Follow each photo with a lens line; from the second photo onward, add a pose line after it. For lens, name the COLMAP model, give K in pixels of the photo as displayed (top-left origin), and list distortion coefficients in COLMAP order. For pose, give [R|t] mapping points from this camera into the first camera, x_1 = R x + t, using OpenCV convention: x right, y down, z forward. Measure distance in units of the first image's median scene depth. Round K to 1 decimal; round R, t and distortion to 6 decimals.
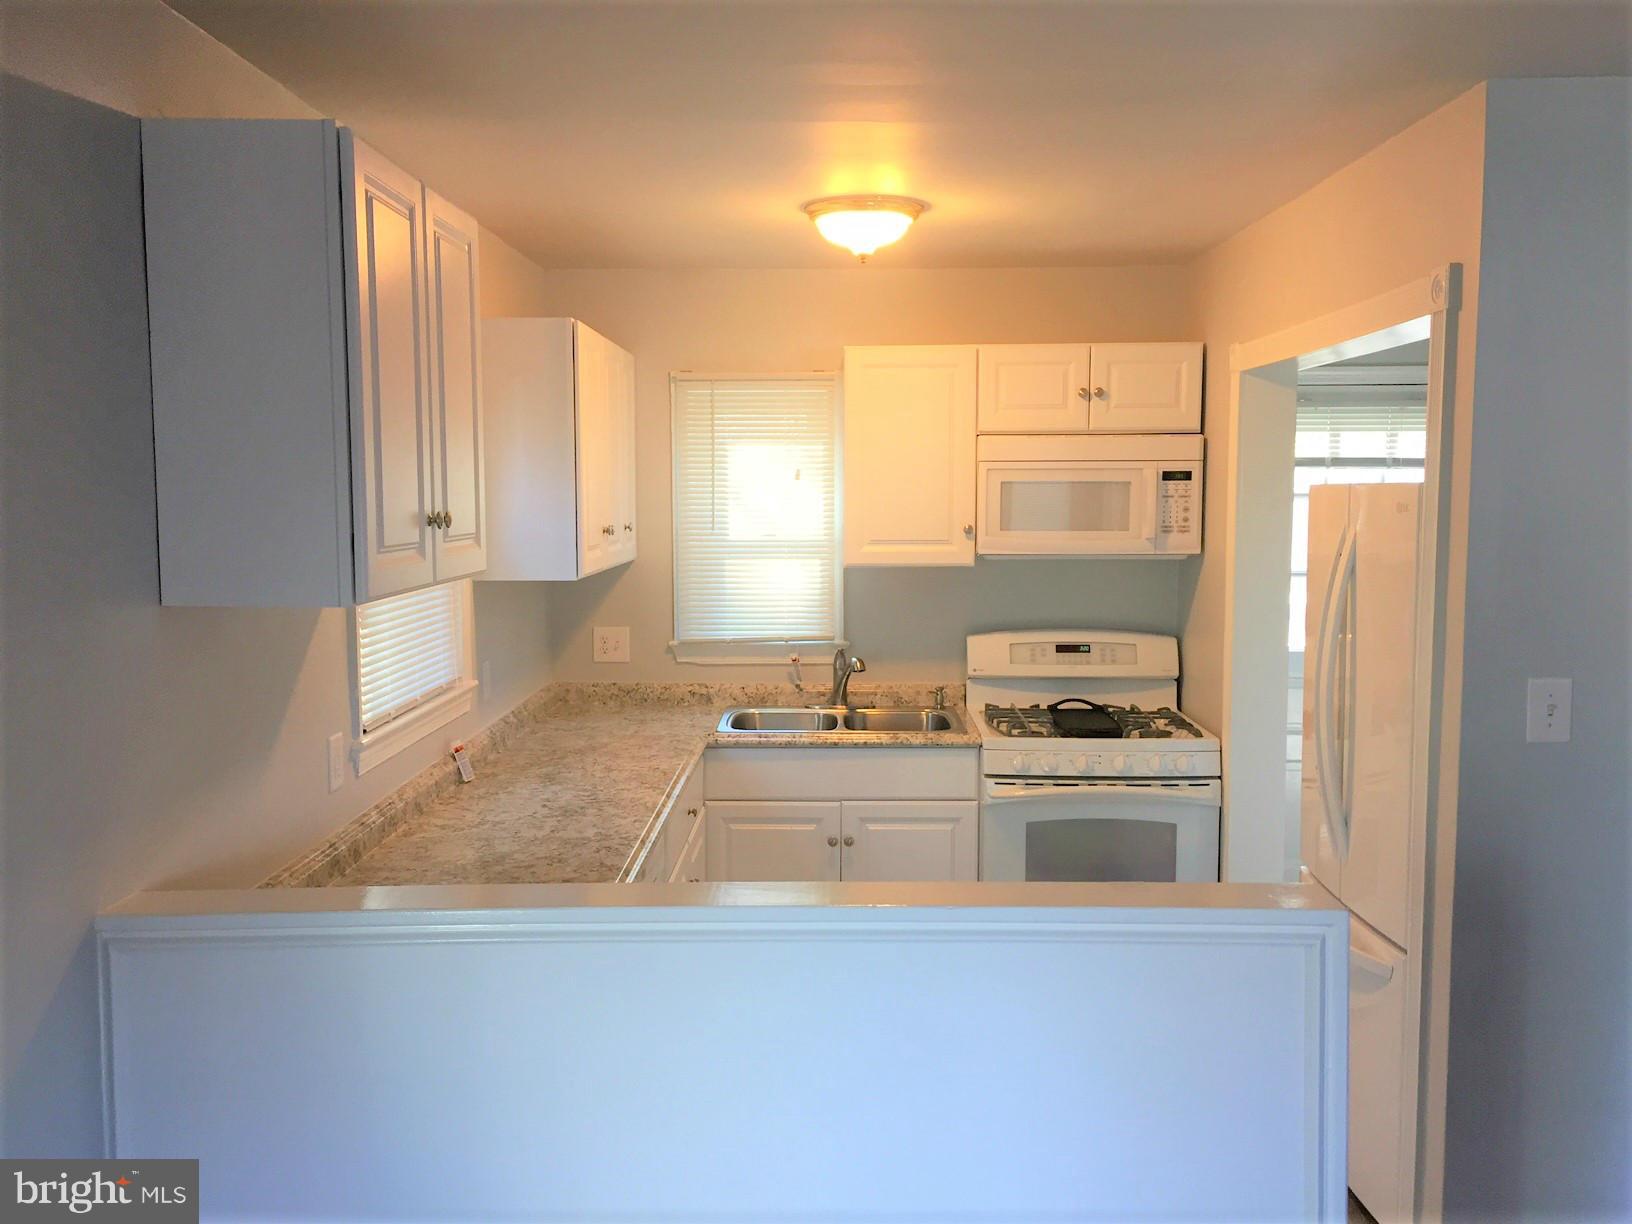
lens RADIAL K [[1407.5, 0, 816.0], [0, 1407.5, 612.0], [0, 0, 1]] dist [0.110279, -0.122693]
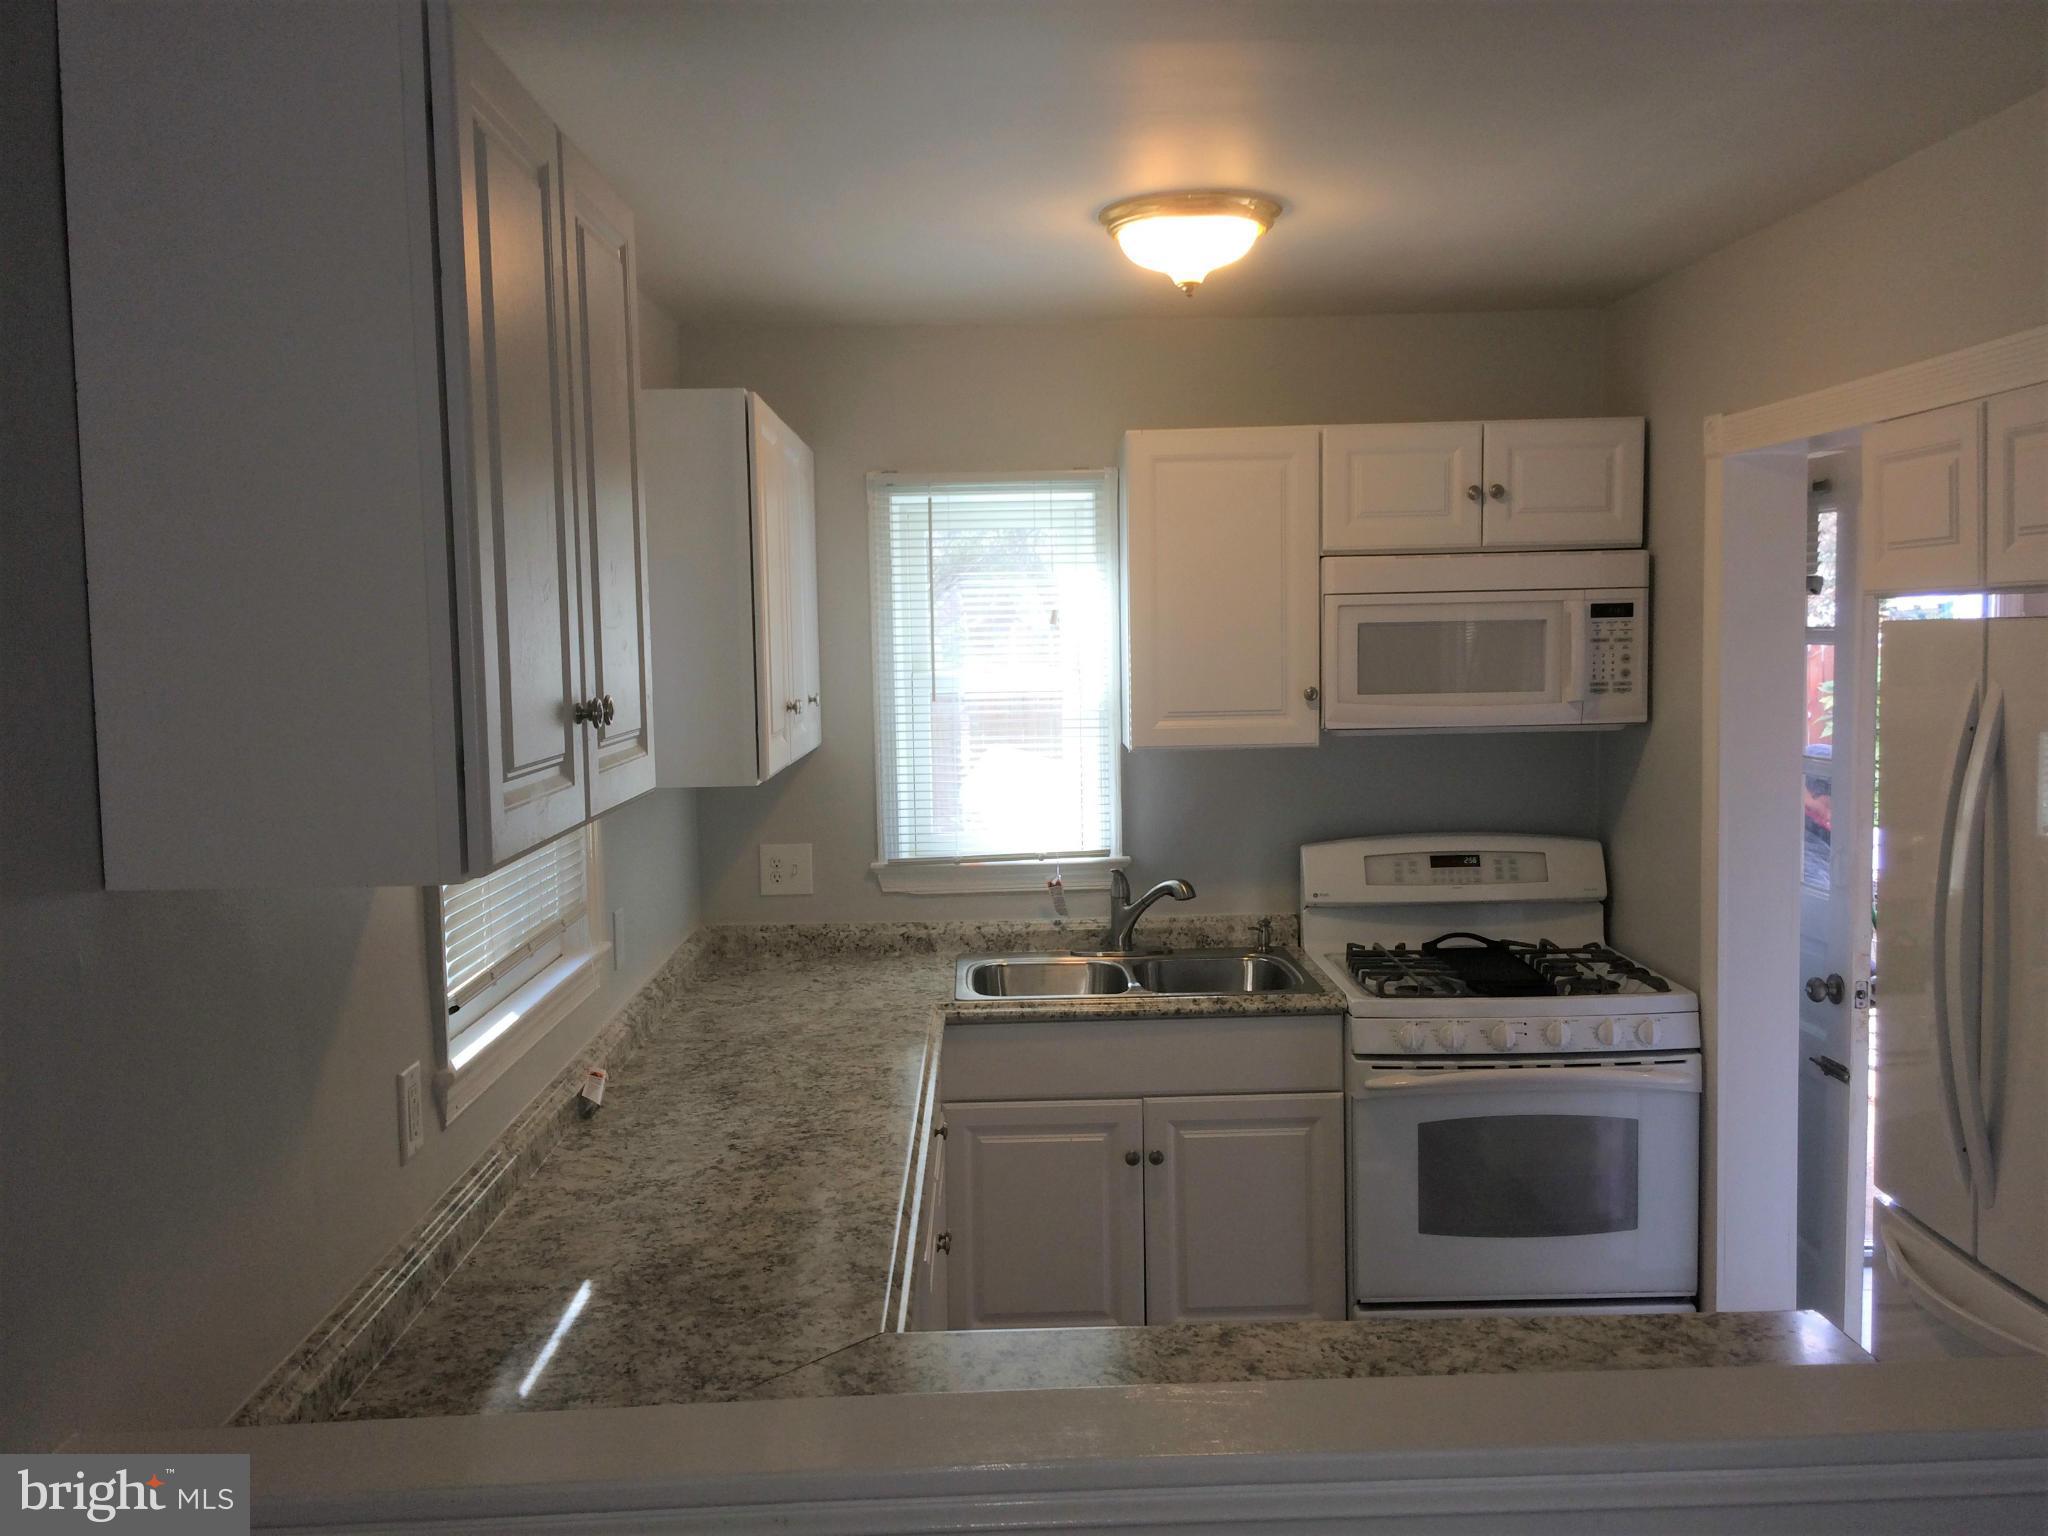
lens RADIAL K [[1742.6, 0, 1028.3], [0, 1742.6, 776.4], [0, 0, 1]] dist [0.105875, -0.166696]
pose [[0.998974, -0.021694, 0.039754, -0.065399], [0.021881, 0.999752, -0.004261, -0.017648], [-0.039652, 0.005126, 0.999200, 0.154899]]
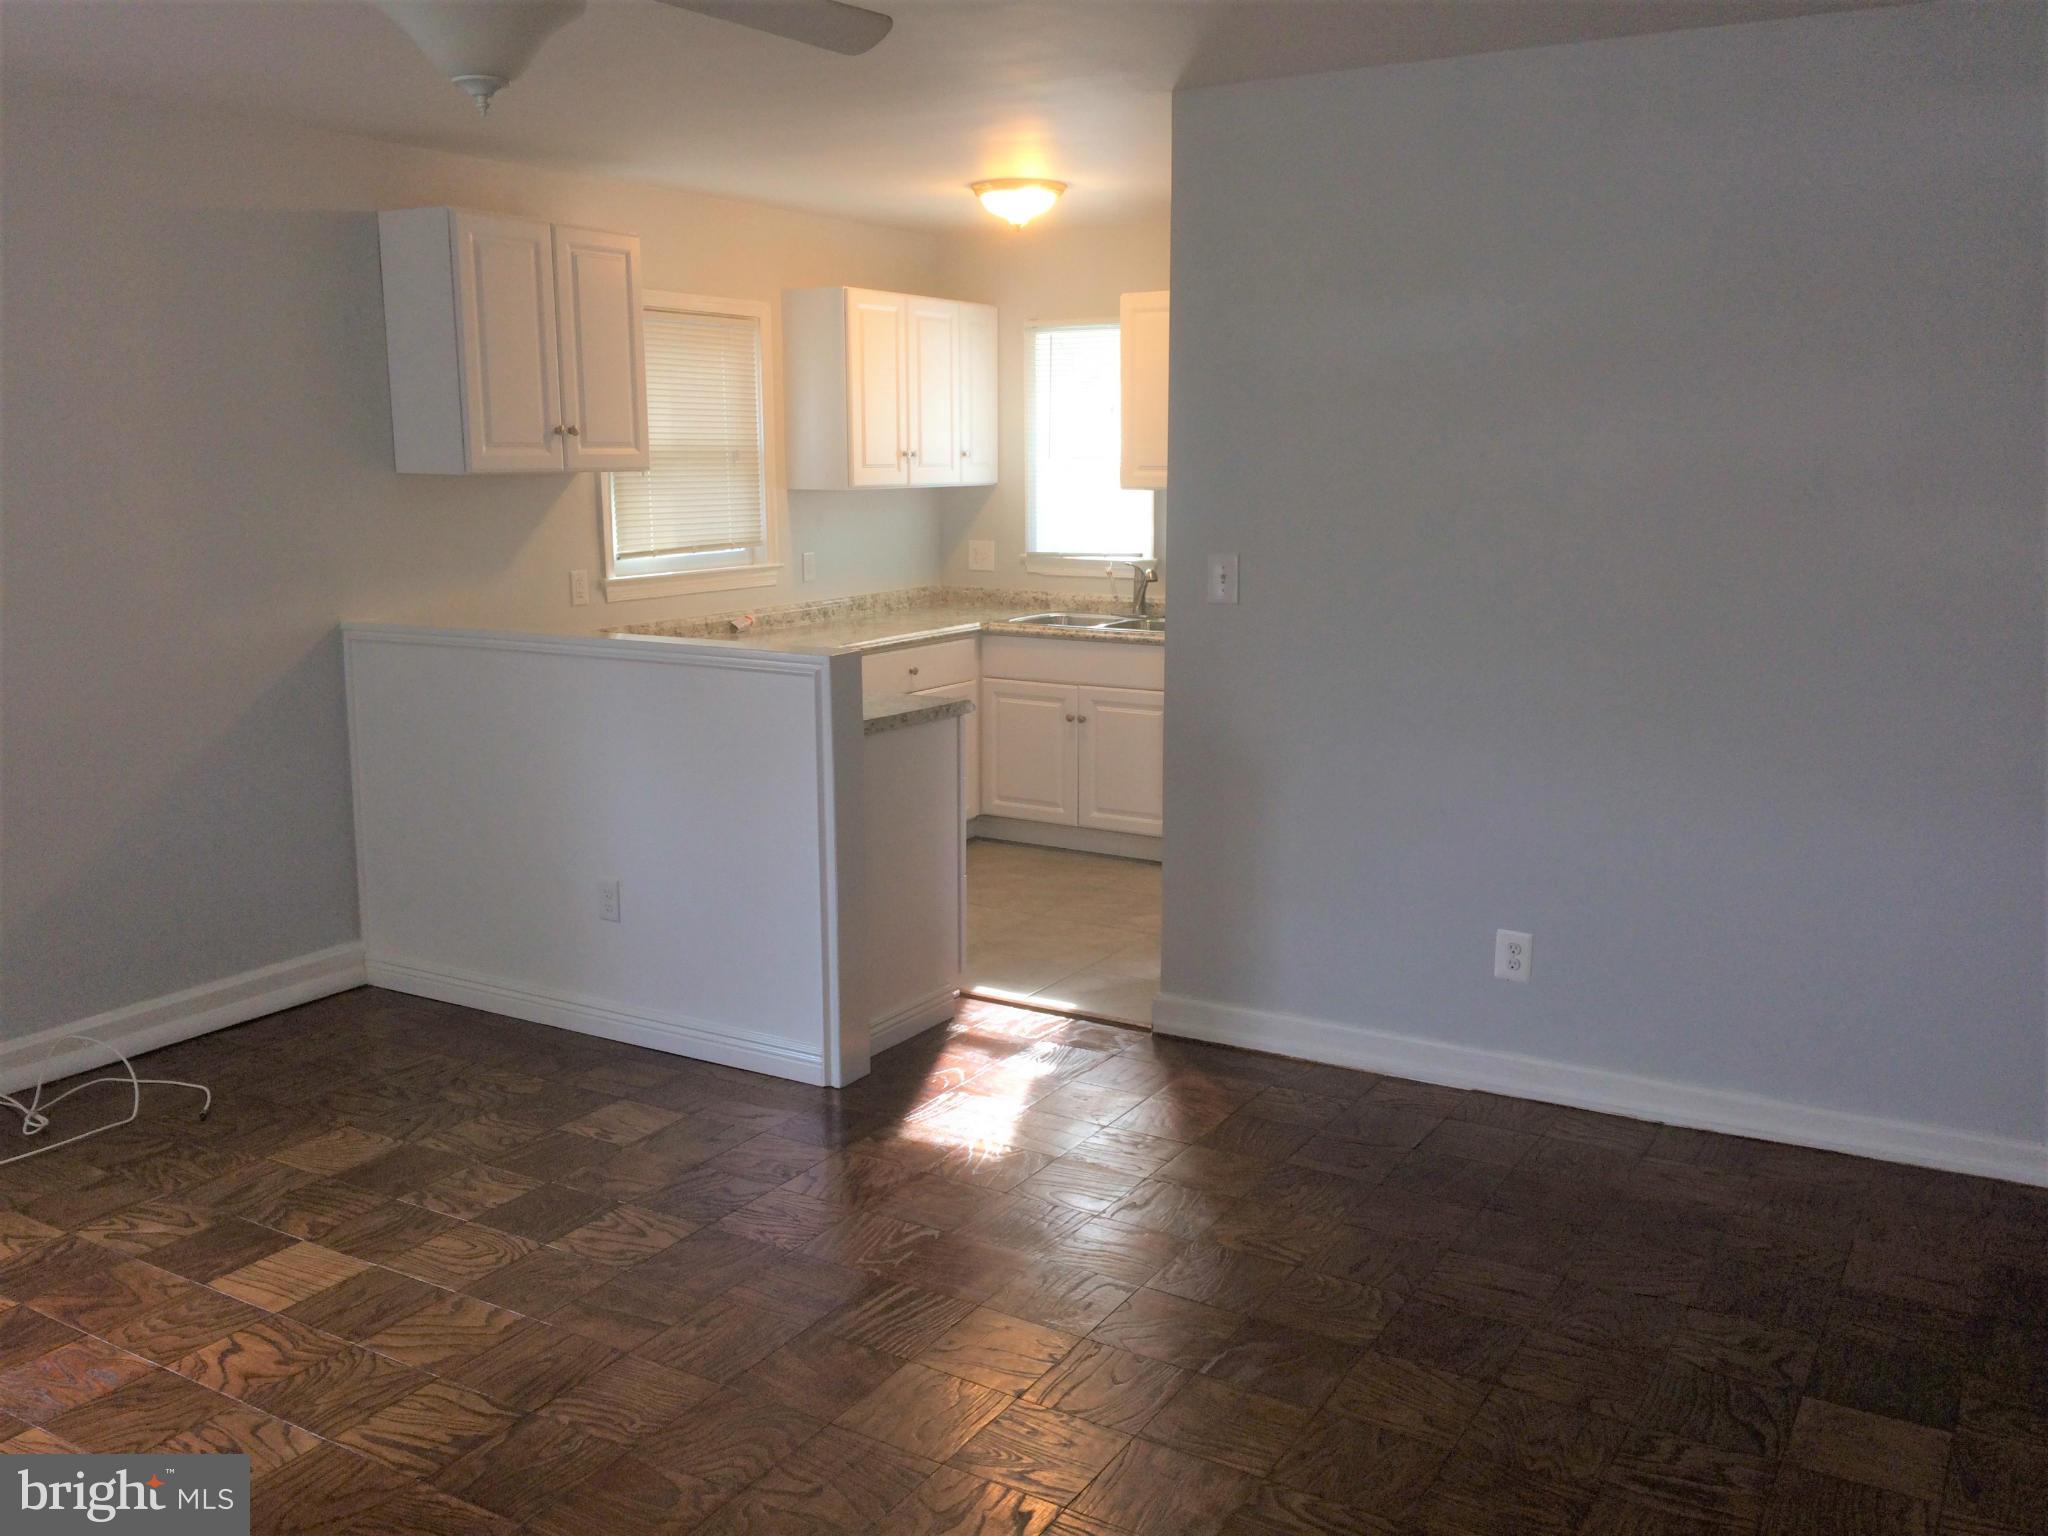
lens RADIAL K [[1742.6, 0, 1028.3], [0, 1742.6, 776.4], [0, 0, 1]] dist [0.105875, -0.166696]
pose [[0.862042, 0.094192, -0.498007, 0.705404], [-0.044500, 0.992851, 0.110756, 0.047171], [0.504879, -0.073315, 0.860071, -0.294071]]
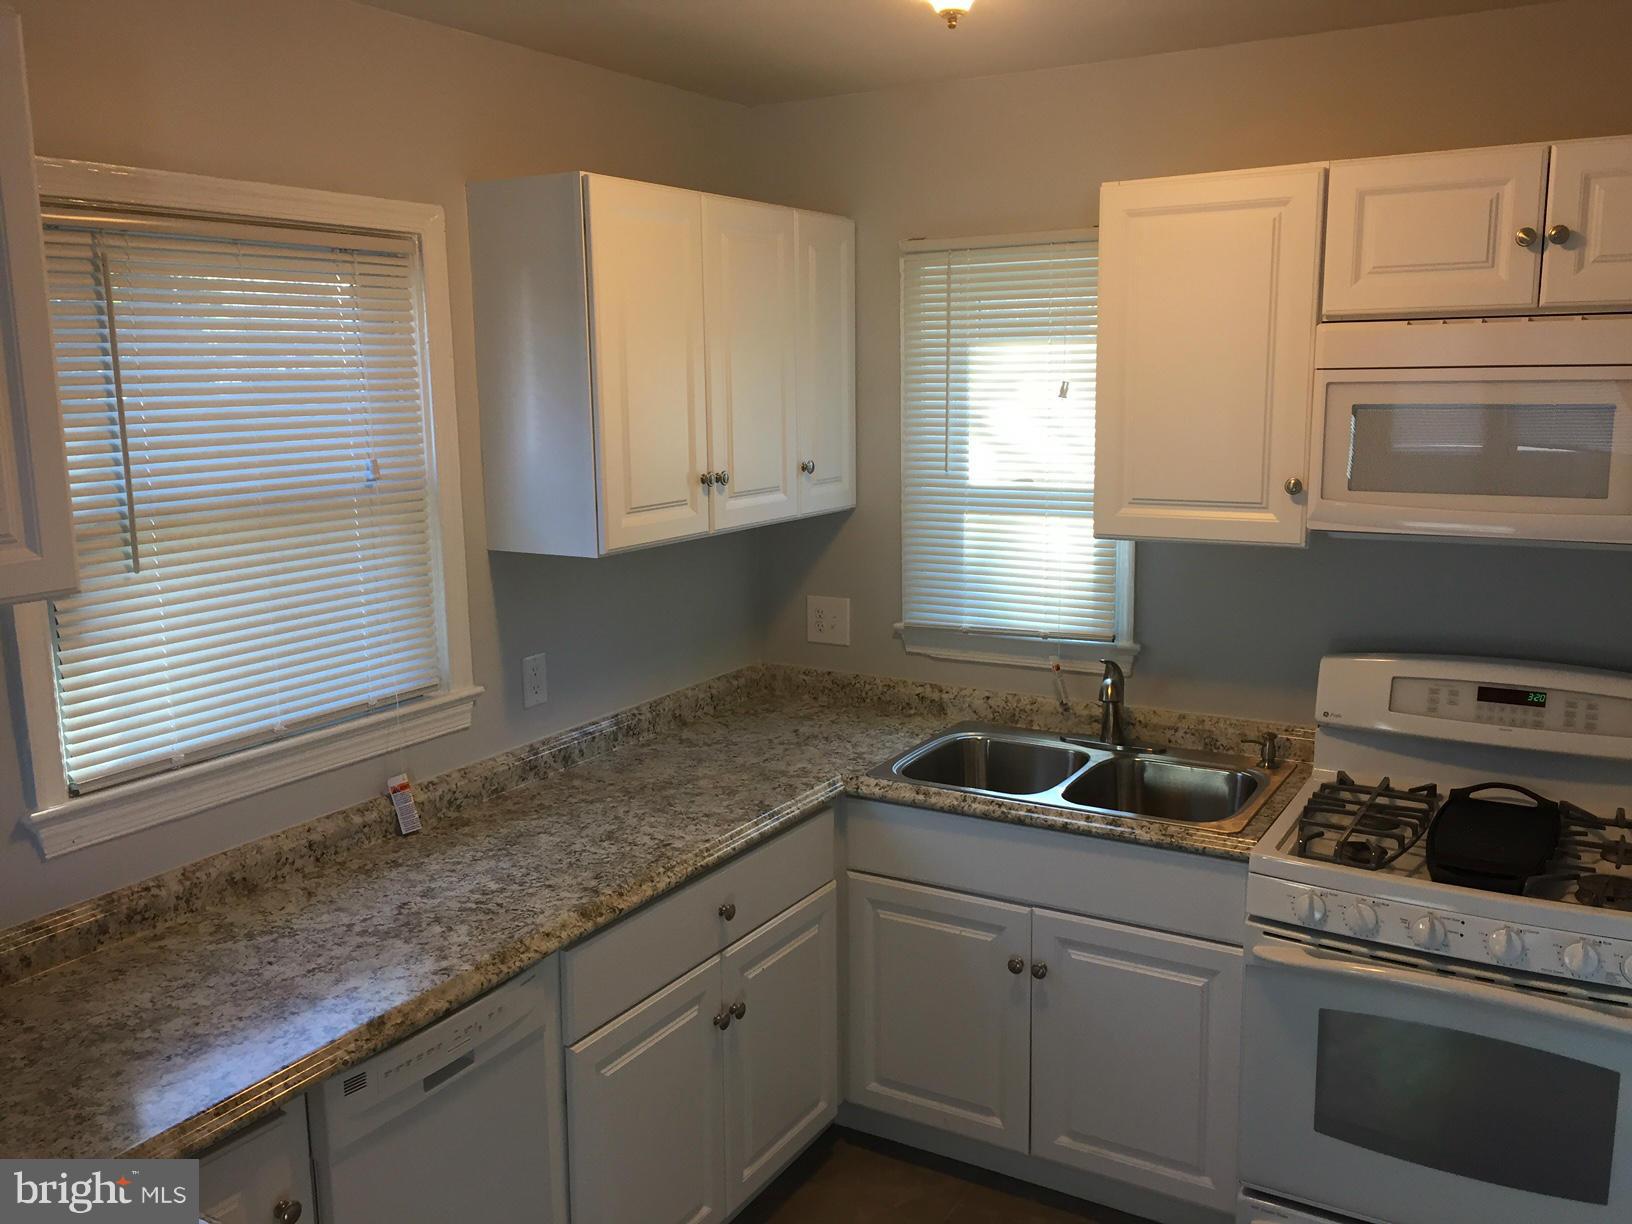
lens RADIAL K [[1407.5, 0, 816.0], [0, 1407.5, 612.0], [0, 0, 1]] dist [0.110279, -0.122693]
pose [[0.866769, 0.076281, -0.492841, 0.234801], [-0.031565, 0.994643, 0.098433, -0.059230], [0.497710, -0.069762, 0.864534, 0.388022]]
